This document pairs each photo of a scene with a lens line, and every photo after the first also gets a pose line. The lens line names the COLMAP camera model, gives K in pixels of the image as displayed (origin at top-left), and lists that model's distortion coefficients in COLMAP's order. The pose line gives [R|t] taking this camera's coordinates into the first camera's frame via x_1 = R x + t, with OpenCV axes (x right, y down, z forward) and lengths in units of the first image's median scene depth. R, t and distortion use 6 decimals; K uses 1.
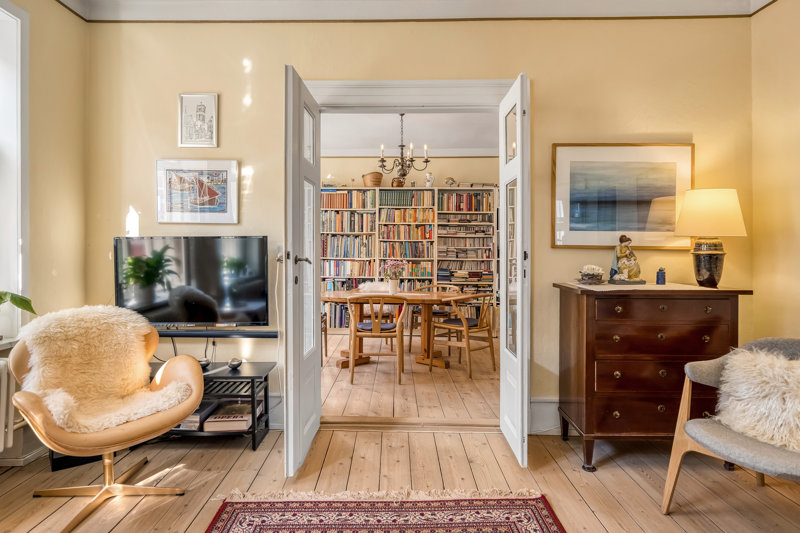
lens RADIAL K [[475.0, 0, 399.3], [0, 475.0, 248.6], [0, 0, 1]] dist [0.003025, 0.000596]
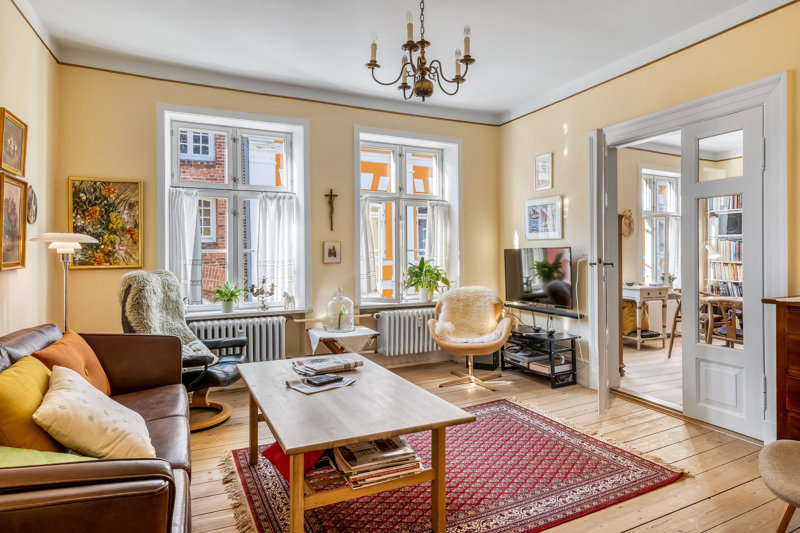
lens RADIAL K [[451.4, 0, 400.0], [0, 451.4, 266.5], [0, 0, 1]] dist [0.000344, 0.000142]
pose [[0.429734, 0.018237, -0.902772, 0.950580], [0.008698, 0.999666, 0.024335, -0.006091], [0.902914, -0.018310, 0.429431, -0.064133]]
